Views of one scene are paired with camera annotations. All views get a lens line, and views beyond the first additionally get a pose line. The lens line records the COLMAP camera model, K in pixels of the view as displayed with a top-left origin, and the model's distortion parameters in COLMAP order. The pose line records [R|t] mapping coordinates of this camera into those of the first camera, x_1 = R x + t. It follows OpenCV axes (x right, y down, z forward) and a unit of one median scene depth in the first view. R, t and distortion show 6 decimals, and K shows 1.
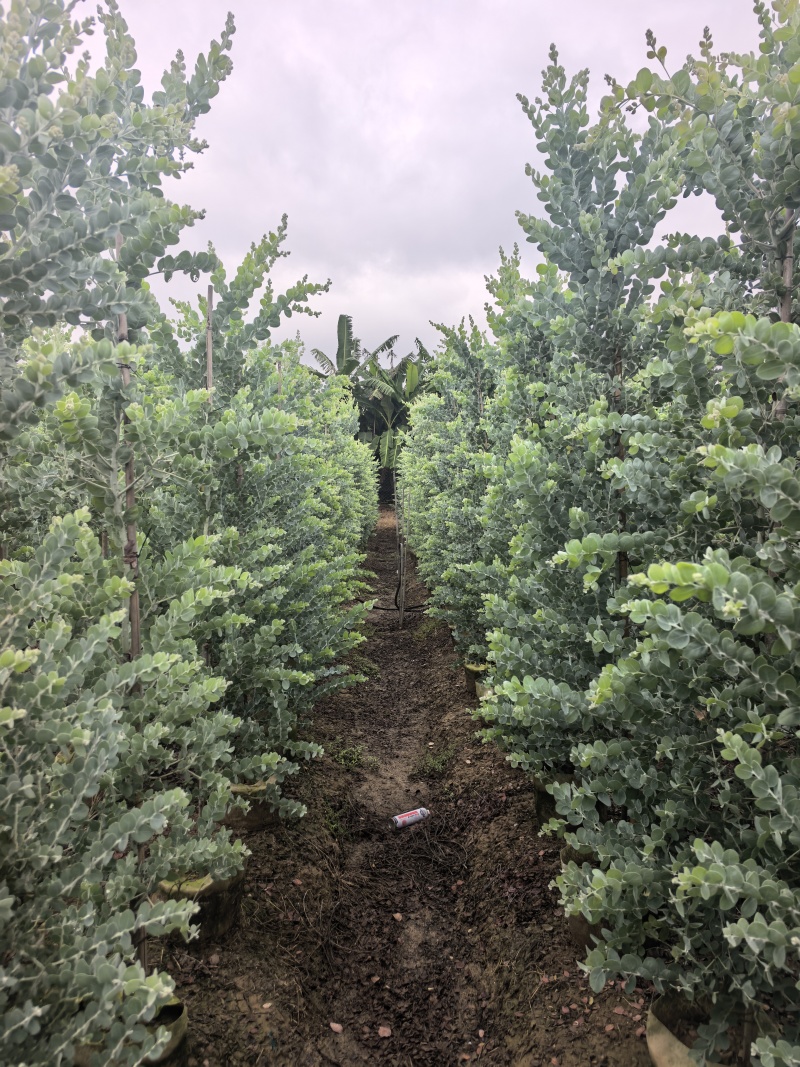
lens RADIAL K [[792.1, 0, 400.0], [0, 792.1, 533.5], [0, 0, 1]] dist [0.060712, -0.059202]
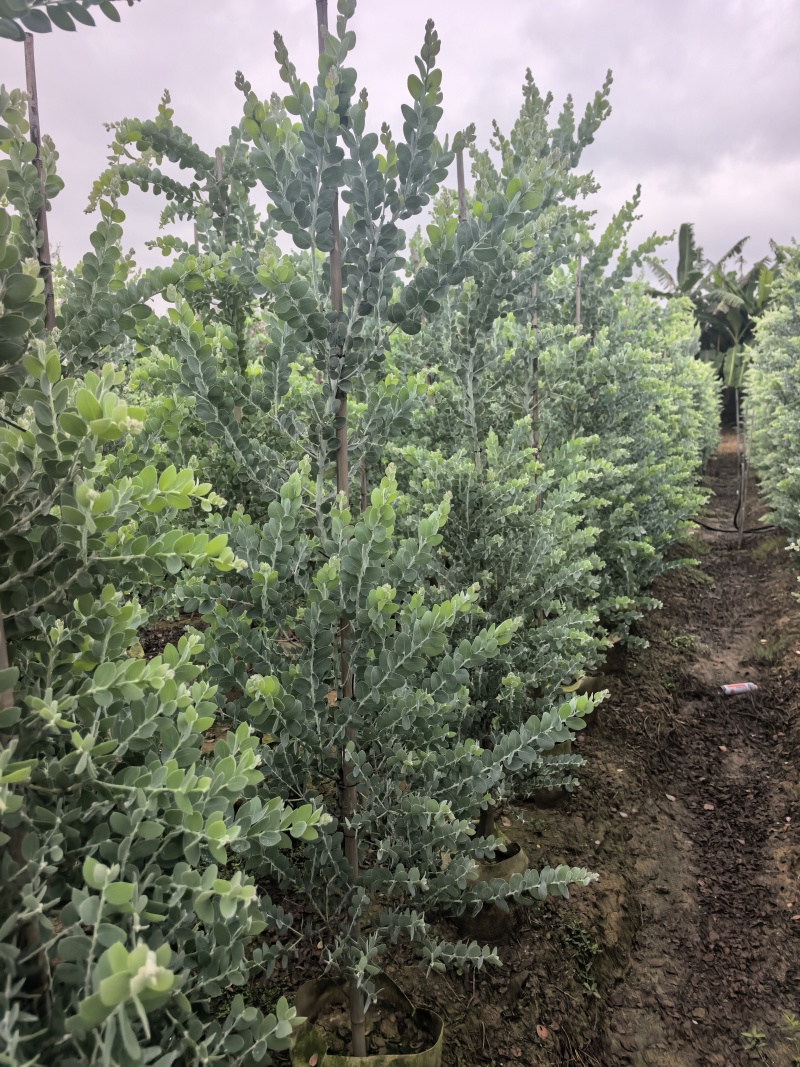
lens RADIAL K [[792.1, 0, 400.0], [0, 792.1, 533.5], [0, 0, 1]] dist [0.060712, -0.059202]
pose [[0.918119, 0.024302, -0.395560, 0.020476], [0.010846, 0.996203, 0.086378, 0.030734], [0.396157, -0.083595, 0.914369, -0.312560]]
